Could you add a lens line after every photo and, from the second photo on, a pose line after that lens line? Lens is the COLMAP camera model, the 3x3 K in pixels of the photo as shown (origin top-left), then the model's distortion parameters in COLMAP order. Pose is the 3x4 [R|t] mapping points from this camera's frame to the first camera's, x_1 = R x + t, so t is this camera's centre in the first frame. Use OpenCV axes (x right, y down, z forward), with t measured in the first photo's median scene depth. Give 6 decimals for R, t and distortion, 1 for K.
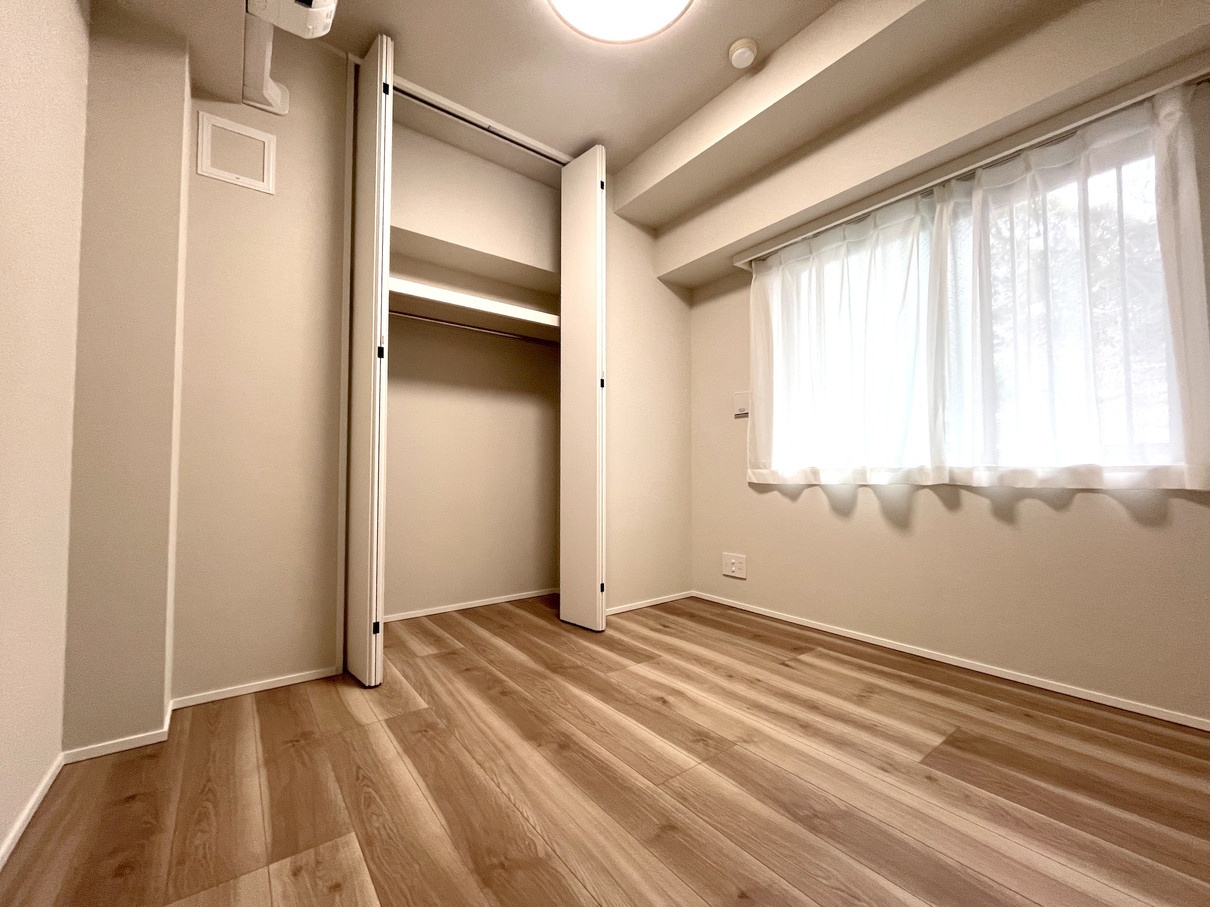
lens RADIAL K [[491.7, 0, 606.2], [0, 491.7, 454.3], [0, 0, 1]] dist [-0.007662, 0.000296]
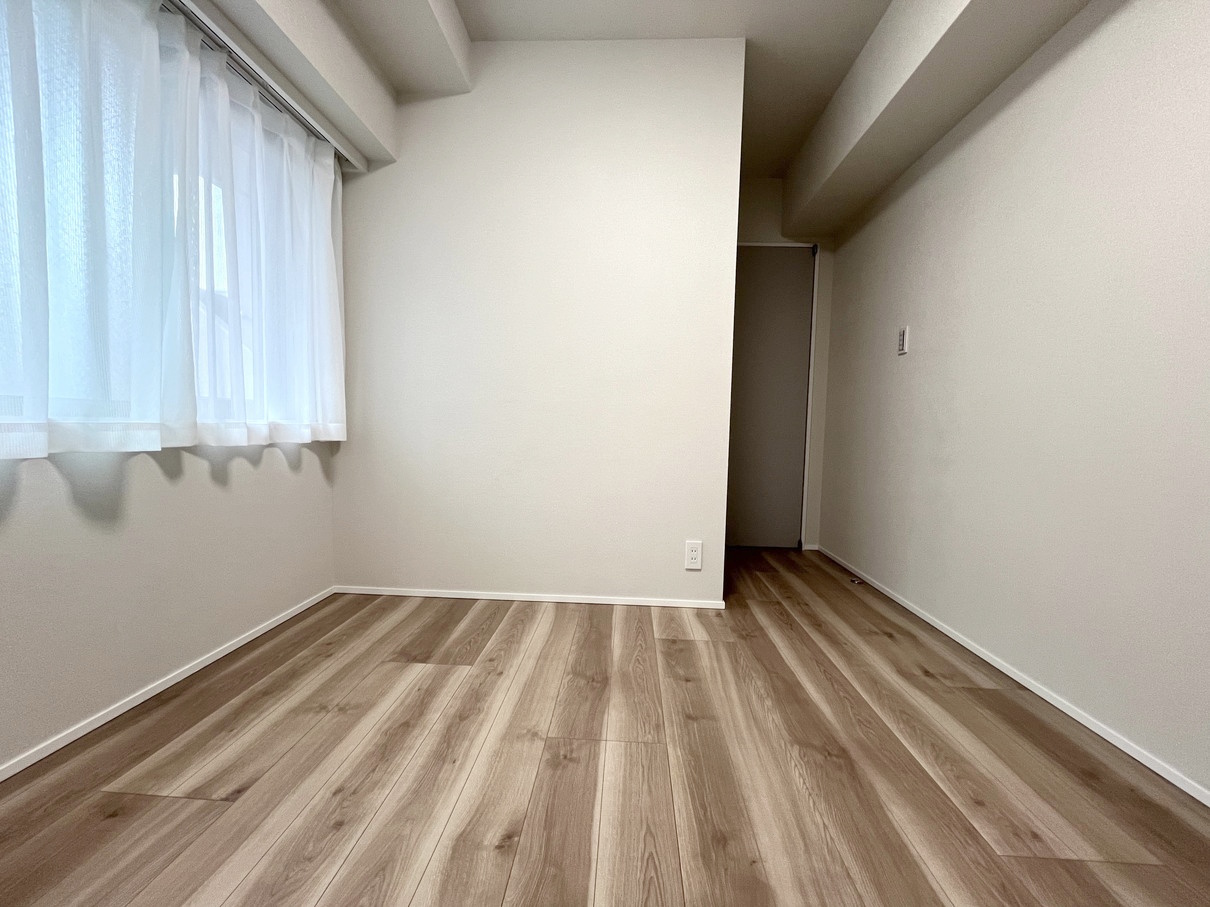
lens RADIAL K [[491.7, 0, 600.1], [0, 491.7, 452.7], [0, 0, 1]] dist [-0.007662, 0.000296]
pose [[-0.757059, -0.053555, 0.651148, -0.306260], [-0.048908, 0.998484, 0.025260, 0.025105], [-0.651513, -0.012722, -0.758530, 1.321194]]
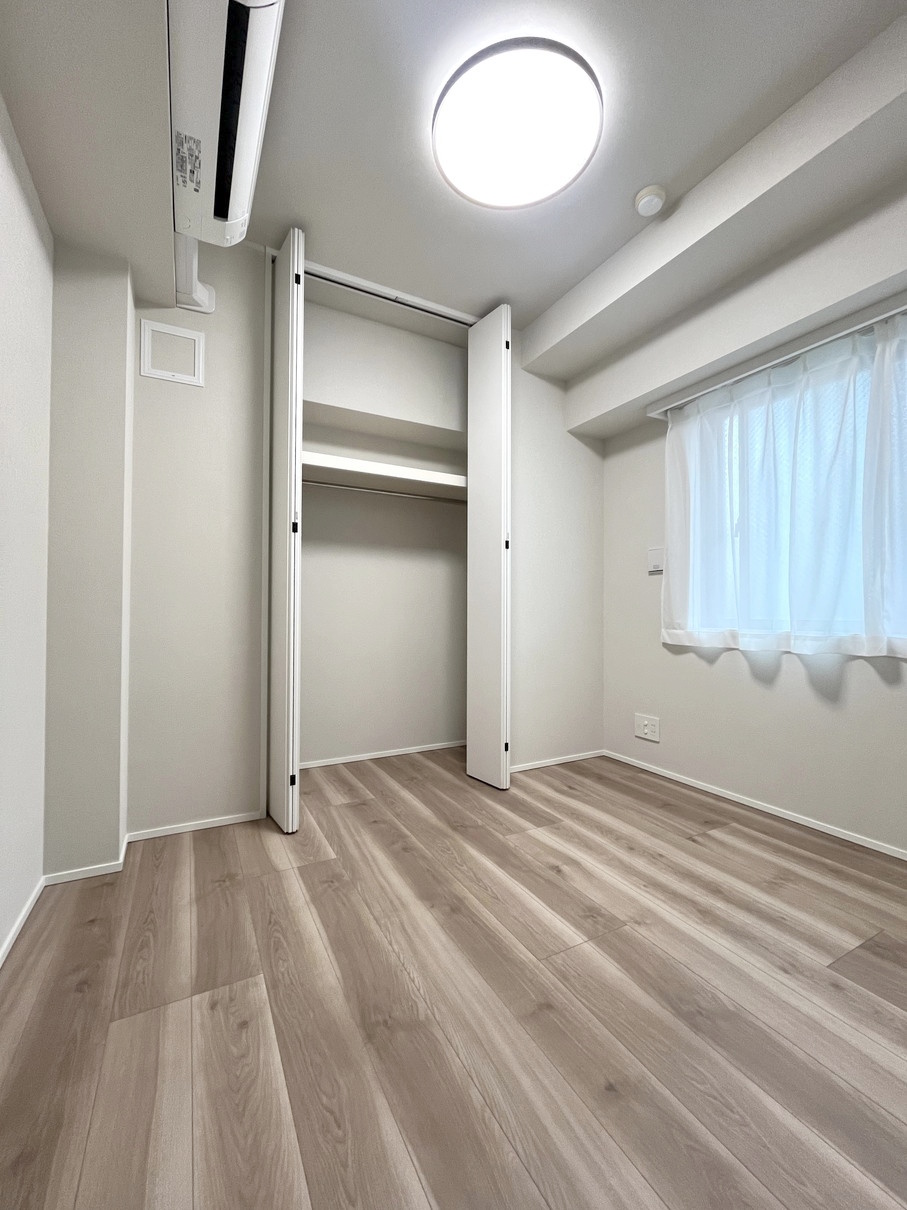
lens RADIAL K [[491.7, 0, 451.6], [0, 491.7, 602.7], [0, 0, 1]] dist [-0.007662, 0.000296]
pose [[0.987024, 0.001333, -0.160570, 0.058931], [0.002070, 0.999777, 0.021028, -0.067128], [0.160562, -0.021087, 0.986801, -0.018638]]
